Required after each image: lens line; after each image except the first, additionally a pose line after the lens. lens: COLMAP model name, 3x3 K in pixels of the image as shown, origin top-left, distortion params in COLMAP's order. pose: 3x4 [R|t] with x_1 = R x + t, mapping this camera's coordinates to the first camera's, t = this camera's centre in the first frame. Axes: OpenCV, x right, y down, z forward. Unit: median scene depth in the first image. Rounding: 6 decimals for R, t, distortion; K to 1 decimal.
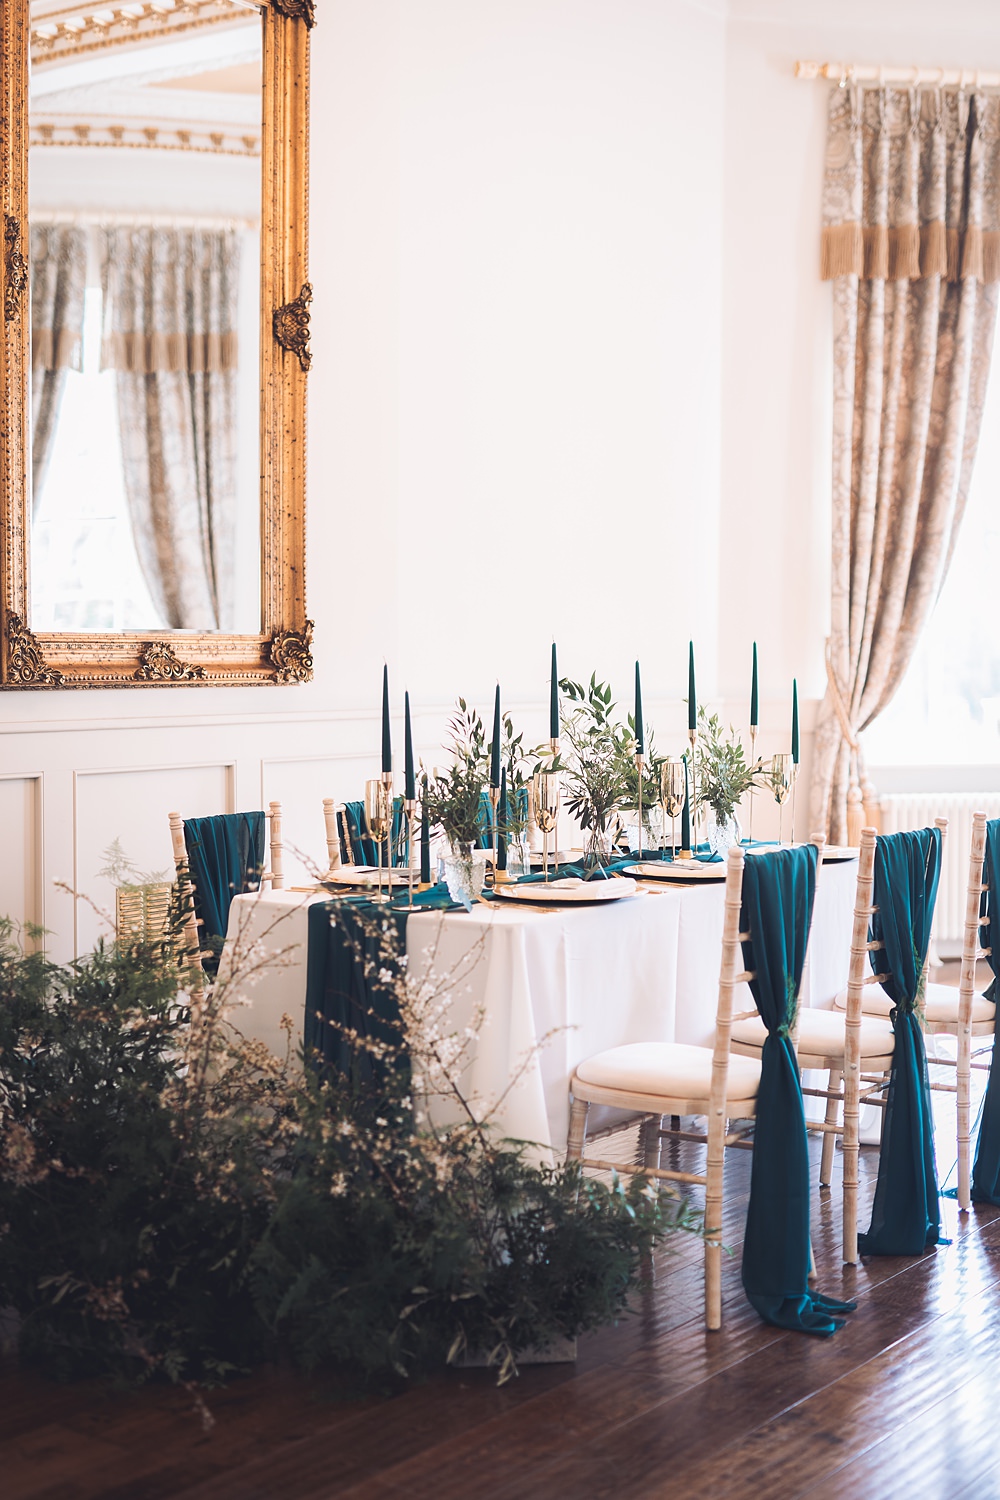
lens RADIAL K [[2158.9, 0, 500.0], [0, 2158.9, 750.0], [0, 0, 1]] dist [-0.001799, 0.022923]
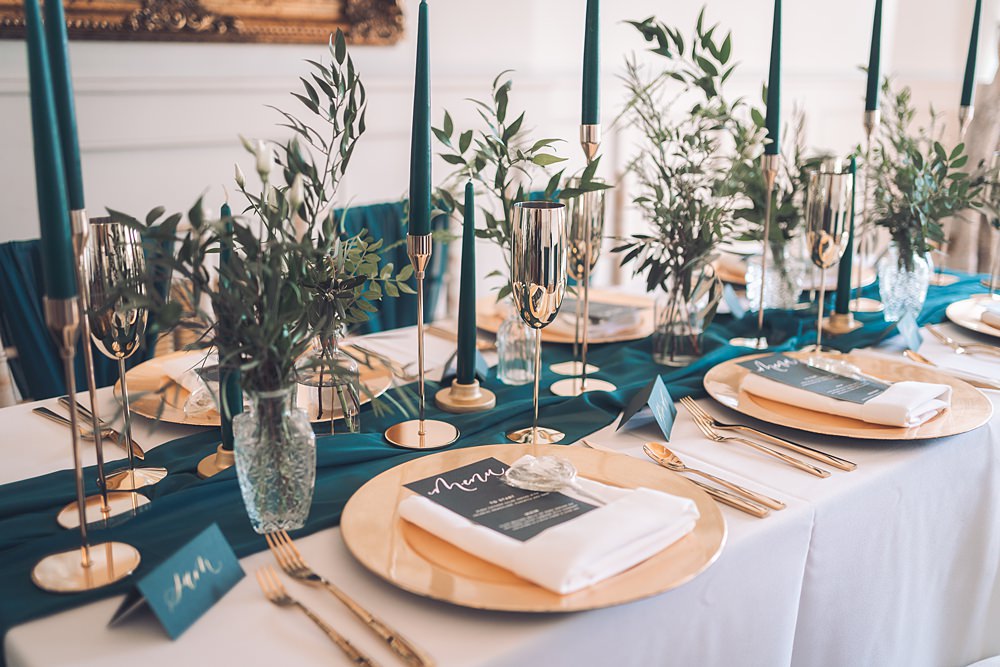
lens RADIAL K [[1071.2, 0, 500.0], [0, 1071.2, 333.5], [0, 0, 1]] dist [0.011811, -0.021610]
pose [[0.973923, 0.068838, -0.216183, 0.058412], [-0.023711, 0.978523, 0.204769, -0.007961], [0.225636, -0.194303, 0.954638, 0.693623]]
